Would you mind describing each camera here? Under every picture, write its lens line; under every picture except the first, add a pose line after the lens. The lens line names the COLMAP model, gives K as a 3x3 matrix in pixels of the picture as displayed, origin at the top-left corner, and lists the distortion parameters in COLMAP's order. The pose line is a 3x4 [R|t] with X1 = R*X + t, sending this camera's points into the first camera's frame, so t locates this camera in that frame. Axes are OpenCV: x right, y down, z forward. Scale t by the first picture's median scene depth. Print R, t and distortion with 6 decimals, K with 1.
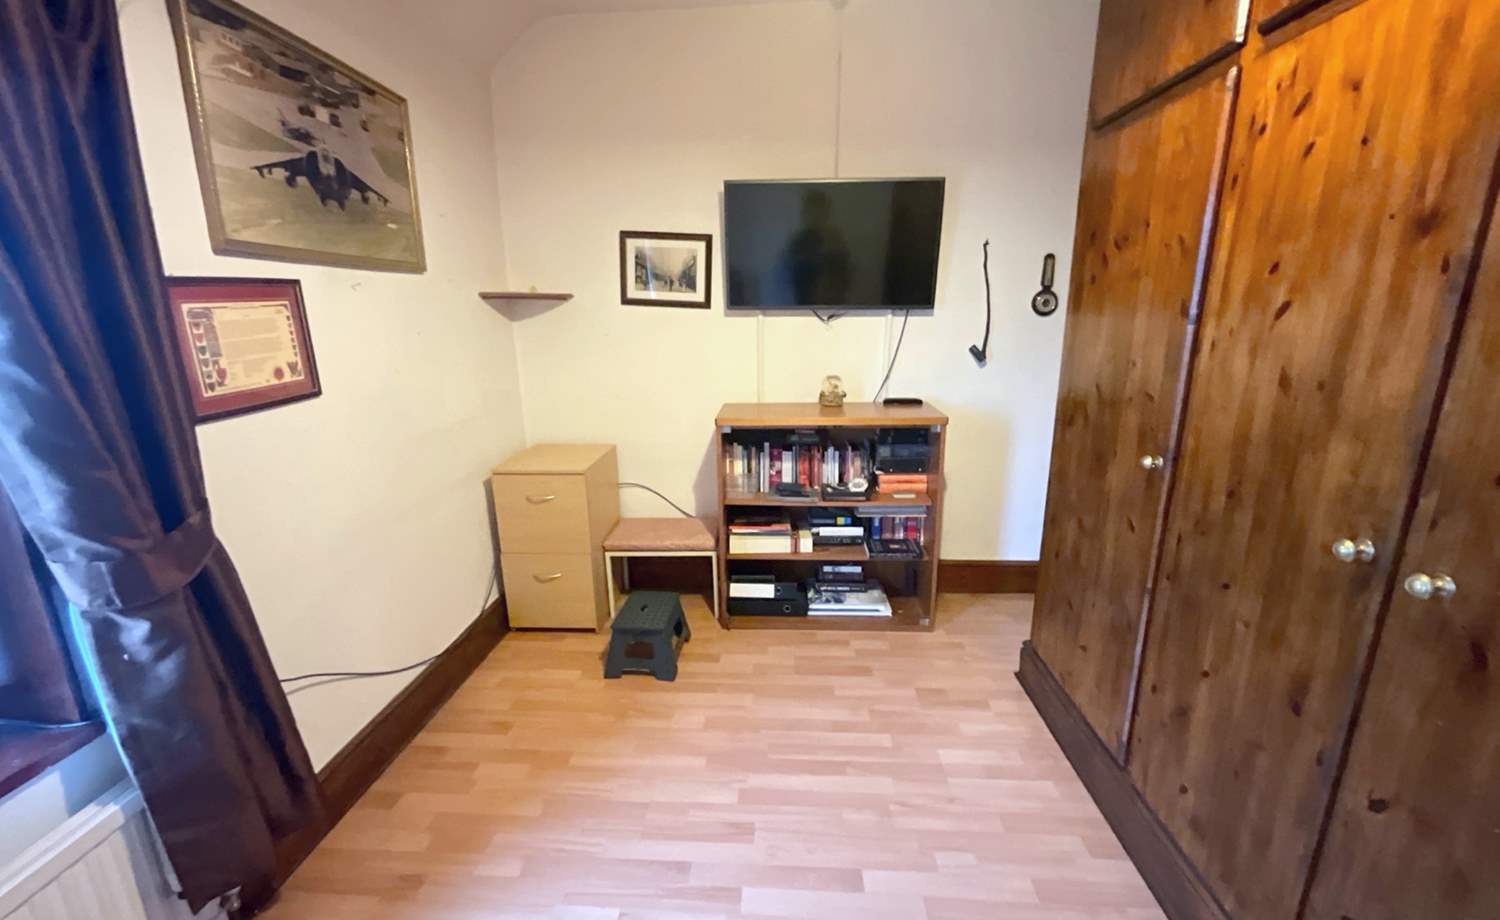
lens RADIAL K [[605.4, 0, 750.0], [0, 605.4, 460.0], [0, 0, 1]] dist [-0.002835, 0.000759]
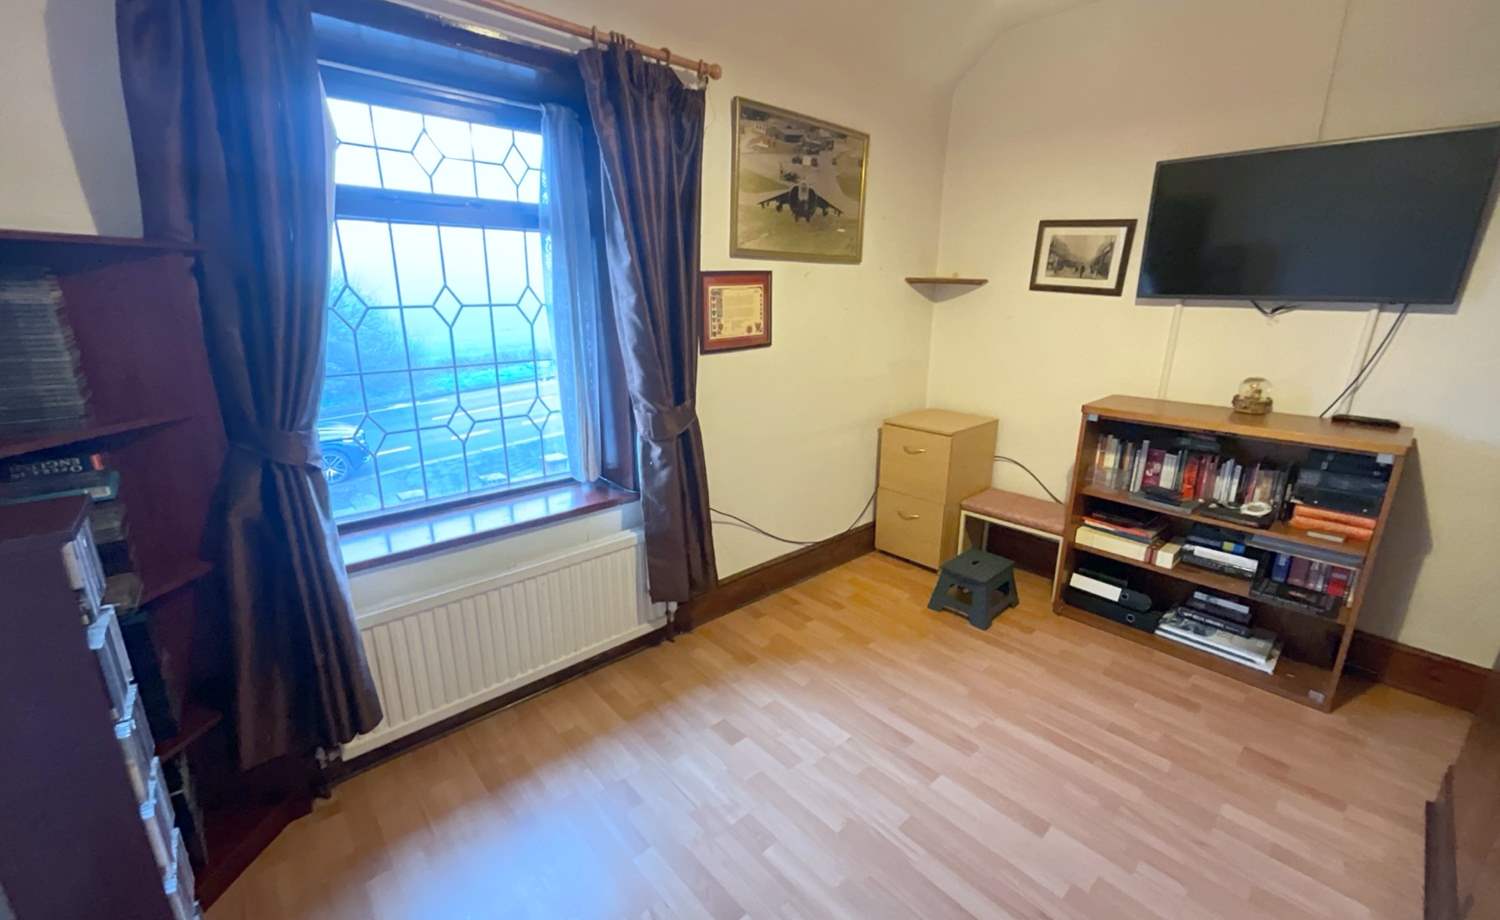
lens RADIAL K [[609.4, 0, 753.9], [0, 609.4, 457.1], [0, 0, 1]] dist [0.000287, 0.000326]
pose [[0.719431, 0.202757, -0.664311, 0.331638], [-0.186138, 0.977740, 0.096837, 0.027646], [0.669158, 0.053986, 0.741157, -0.163511]]
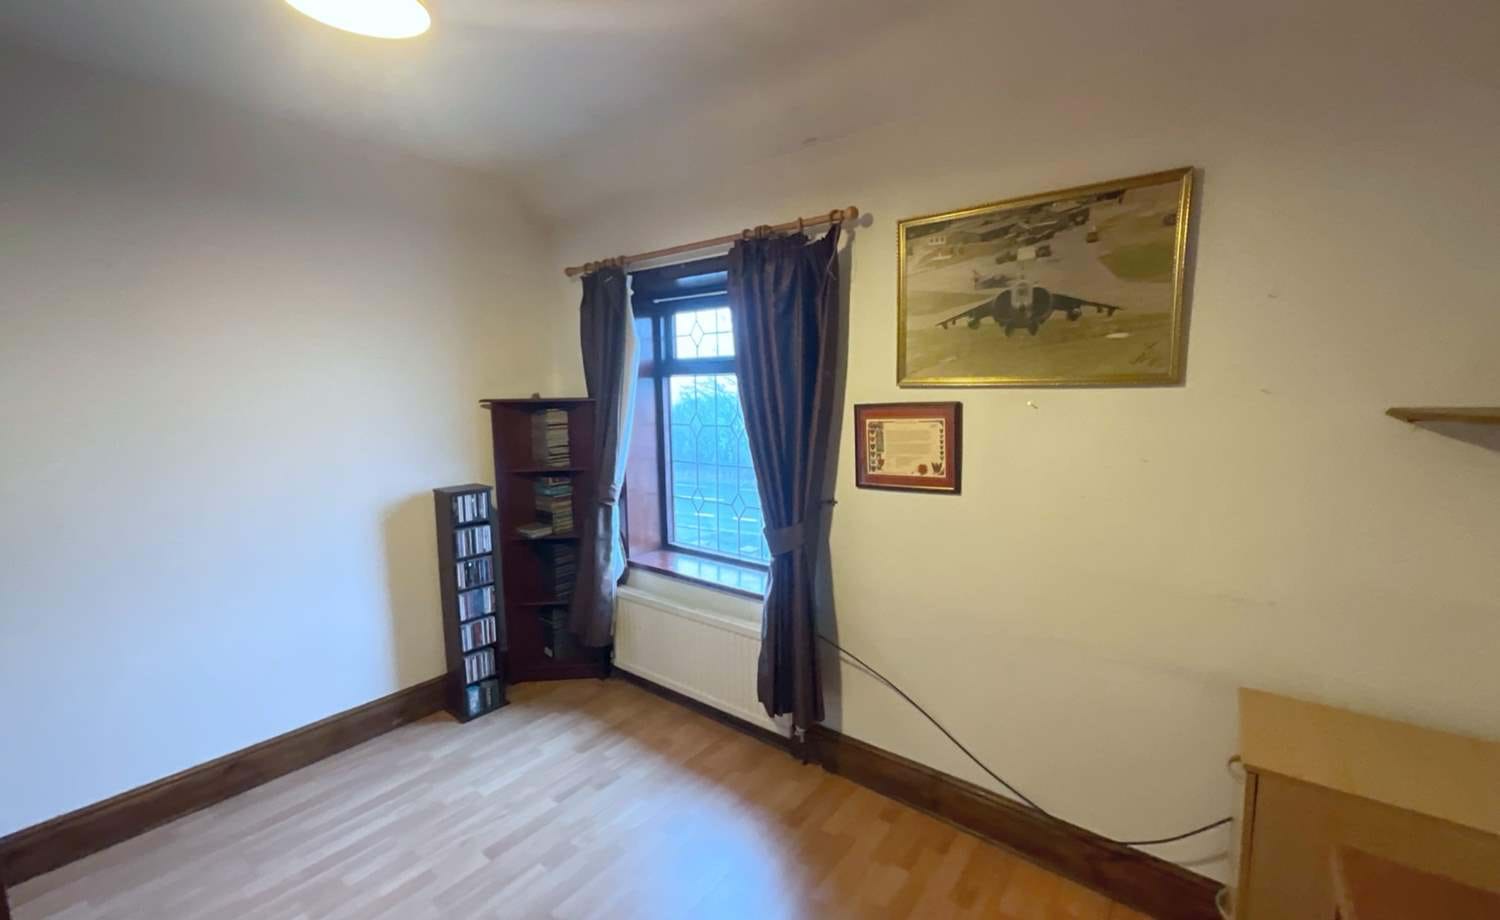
lens RADIAL K [[611.4, 0, 750.0], [0, 611.4, 460.0], [0, 0, 1]] dist [-0.000619, 0.001040]
pose [[-0.563661, 0.121592, -0.817007, 0.476744], [-0.179829, 0.947317, 0.265052, -0.389454], [0.806193, 0.296321, -0.512100, 1.176021]]
